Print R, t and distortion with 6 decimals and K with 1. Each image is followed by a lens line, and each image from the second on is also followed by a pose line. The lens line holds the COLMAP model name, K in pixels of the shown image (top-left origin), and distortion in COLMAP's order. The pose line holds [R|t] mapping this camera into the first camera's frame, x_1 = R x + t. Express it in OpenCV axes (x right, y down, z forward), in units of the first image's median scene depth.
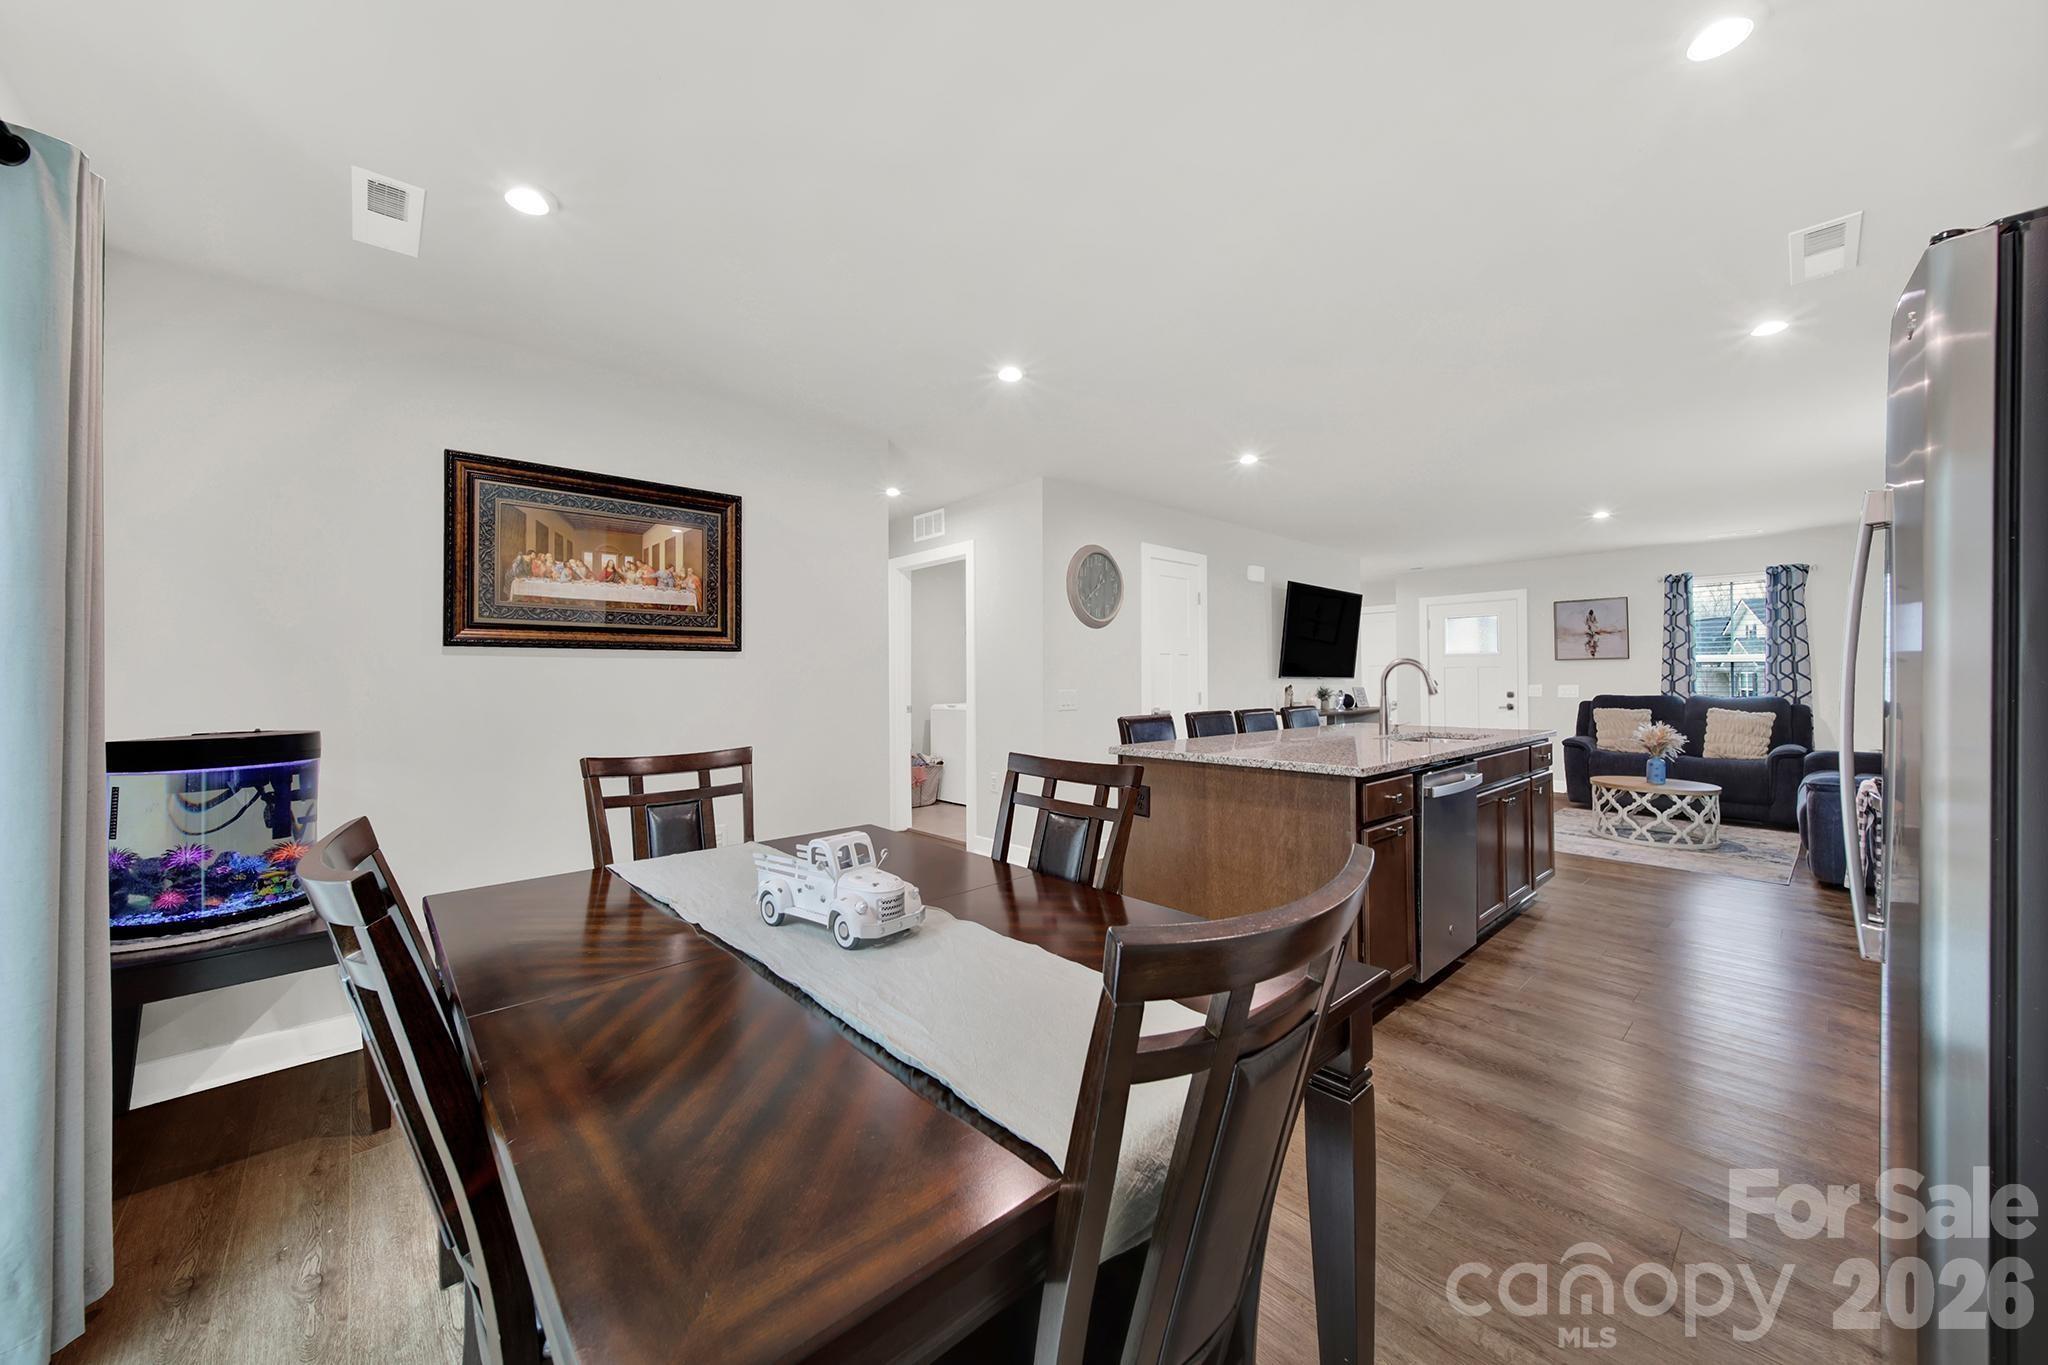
lens RADIAL K [[731.6, 0, 1071.8], [0, 731.6, 673.3], [0, 0, 1]] dist [-0.007038, -0.001113]
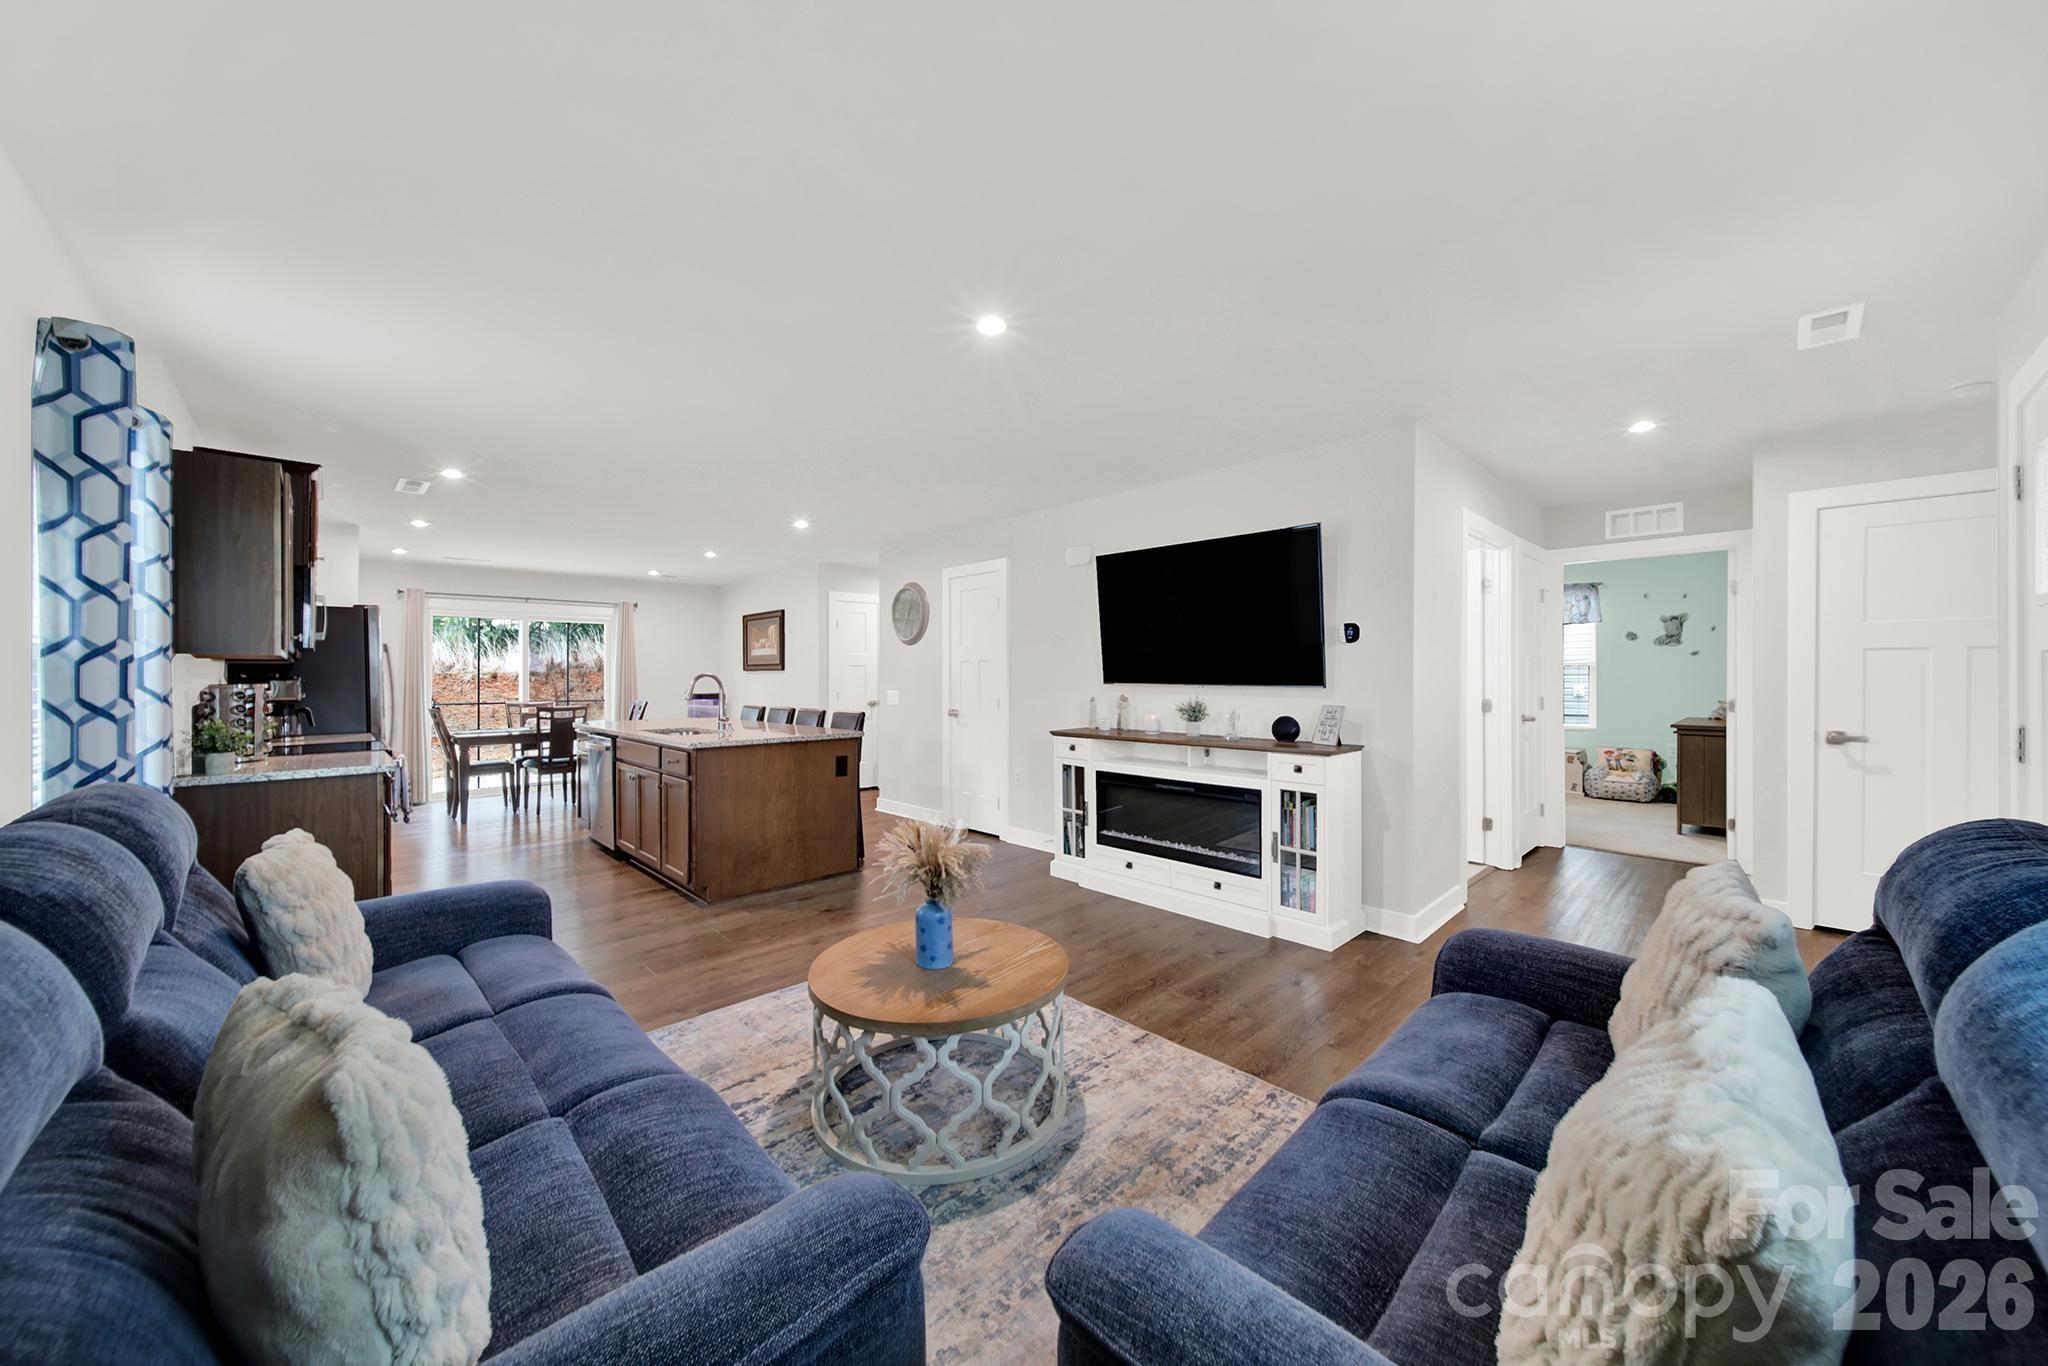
lens RADIAL K [[731.6, 0, 1017.0], [0, 731.6, 676.2], [0, 0, 1]] dist [-0.007038, -0.001113]
pose [[-0.003277, 0.008322, -0.999960, 1.004235], [0.011409, 0.999901, 0.008284, -0.008454], [0.999930, -0.011382, -0.003371, 0.872562]]
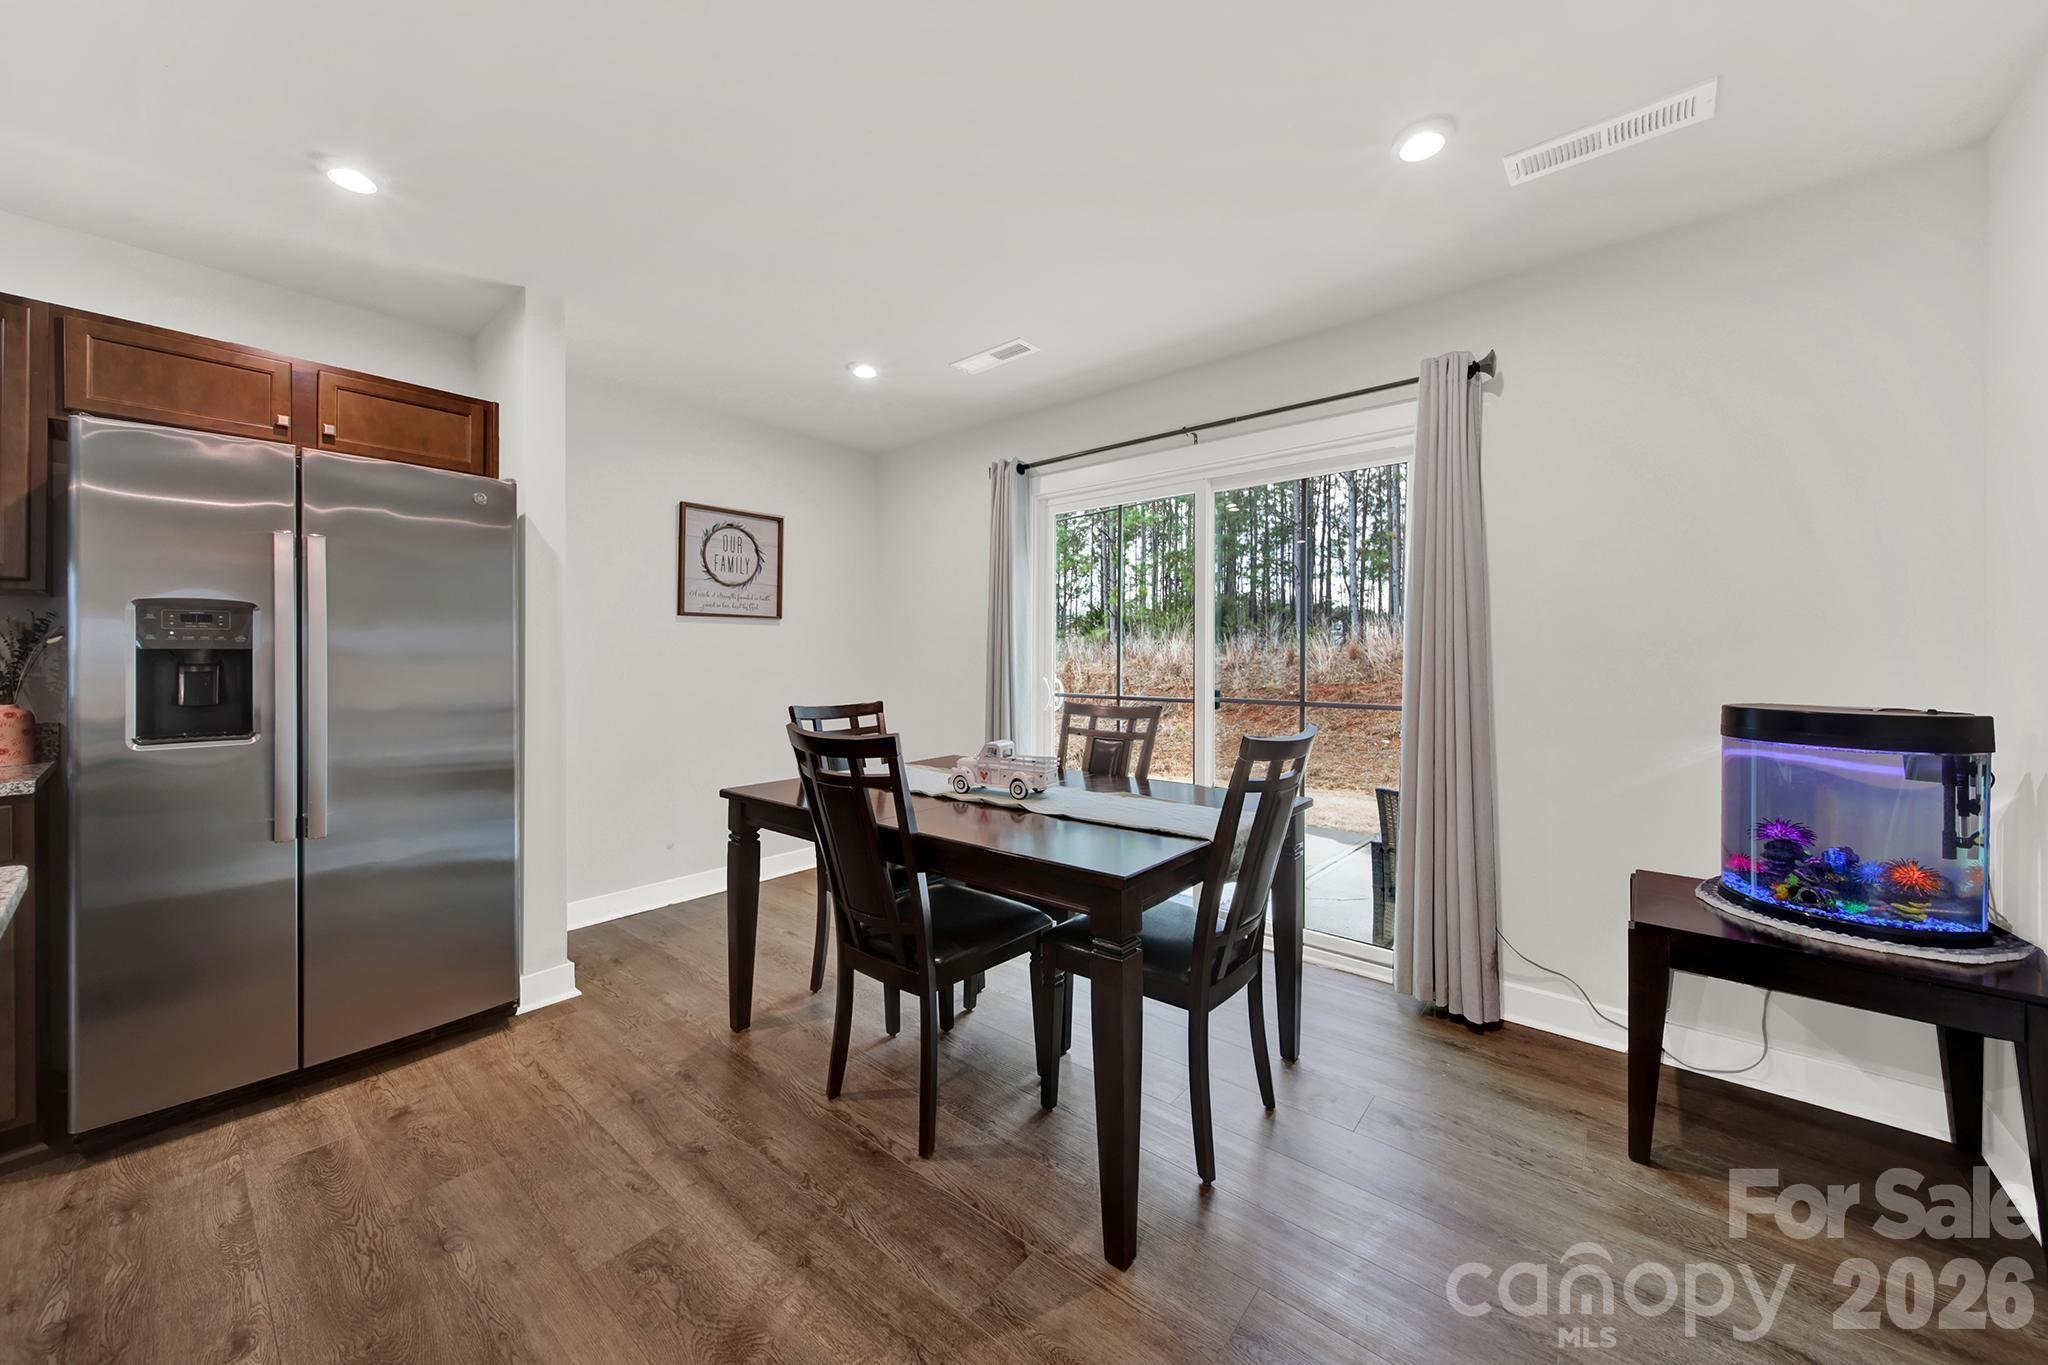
lens RADIAL K [[731.6, 0, 1002.8], [0, 731.6, 665.8], [0, 0, 1]] dist [-0.007038, -0.001113]
pose [[-0.995407, 0.002888, -0.095693, -0.096171], [0.002684, 0.999994, 0.002266, 0.010770], [0.095699, 0.001998, -0.995408, 0.492924]]
